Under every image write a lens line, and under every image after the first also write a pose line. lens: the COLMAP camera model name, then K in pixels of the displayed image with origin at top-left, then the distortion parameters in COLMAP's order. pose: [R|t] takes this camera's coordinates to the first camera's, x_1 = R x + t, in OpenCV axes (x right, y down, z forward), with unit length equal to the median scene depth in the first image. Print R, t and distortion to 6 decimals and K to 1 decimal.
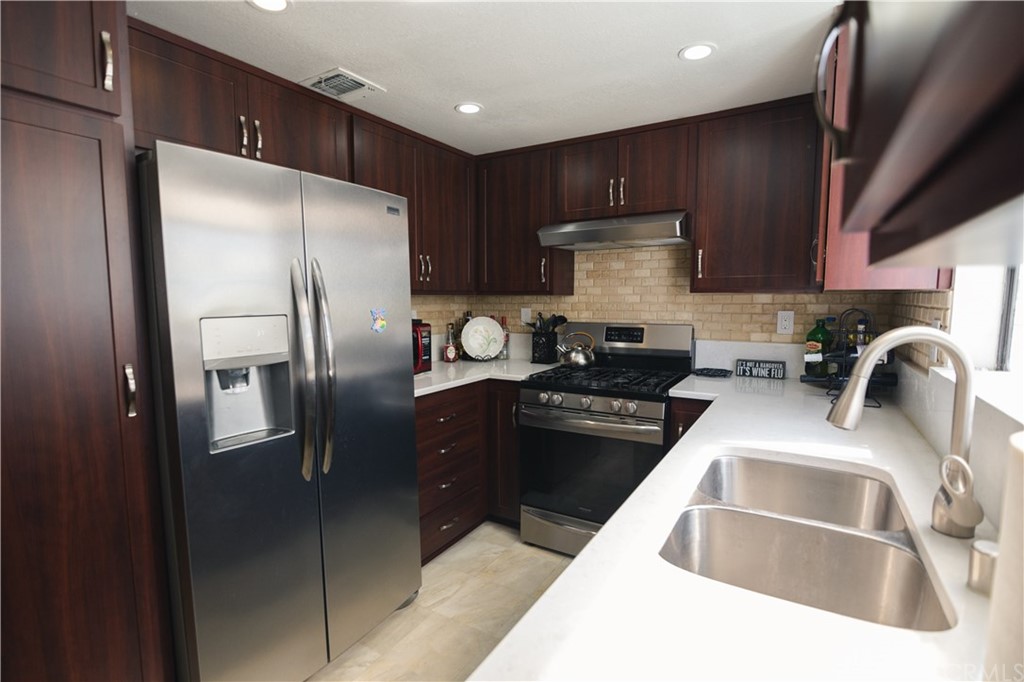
lens RADIAL K [[465.4, 0, 512.0], [0, 465.4, 341.0], [0, 0, 1]] dist [-0.010501, -0.000271]
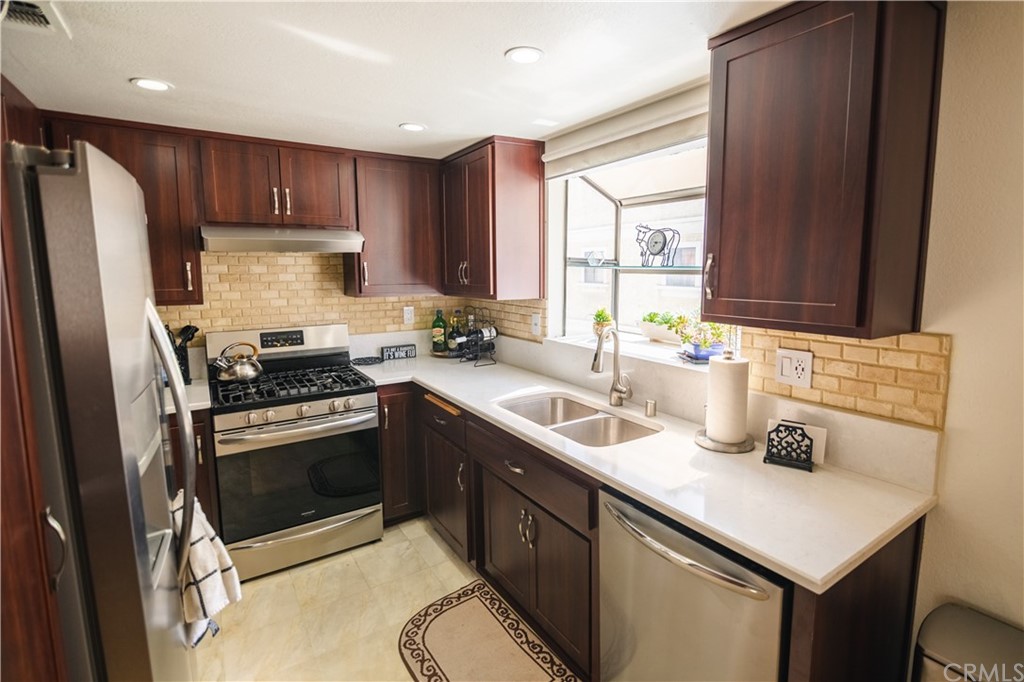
lens RADIAL K [[467.6, 0, 518.8], [0, 467.6, 325.4], [0, 0, 1]] dist [-0.000276, -0.000291]
pose [[0.465818, -0.102663, 0.878905, -0.452356], [0.089564, 0.993616, 0.068594, -0.073392], [-0.880336, 0.046766, 0.472039, 0.071592]]
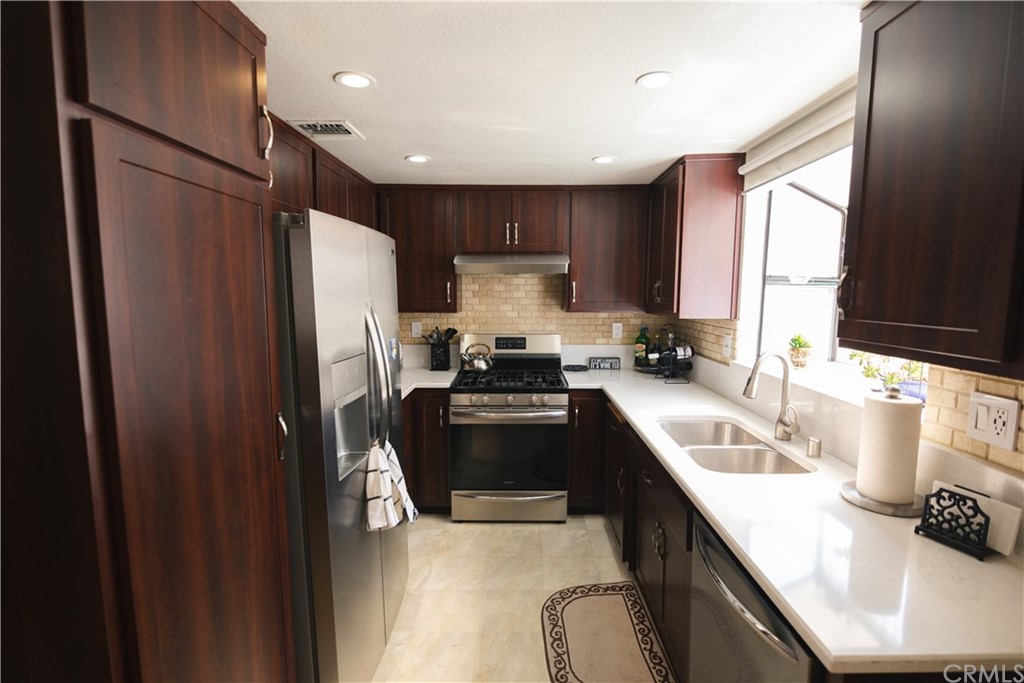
lens RADIAL K [[444.4, 0, 522.8], [0, 444.4, 343.5], [0, 0, 1]] dist [-0.000407, -0.000428]
pose [[0.869538, -0.050089, 0.491320, -0.360123], [0.041295, 0.998734, 0.028735, -0.050730], [-0.492137, -0.004697, 0.870505, -0.082444]]
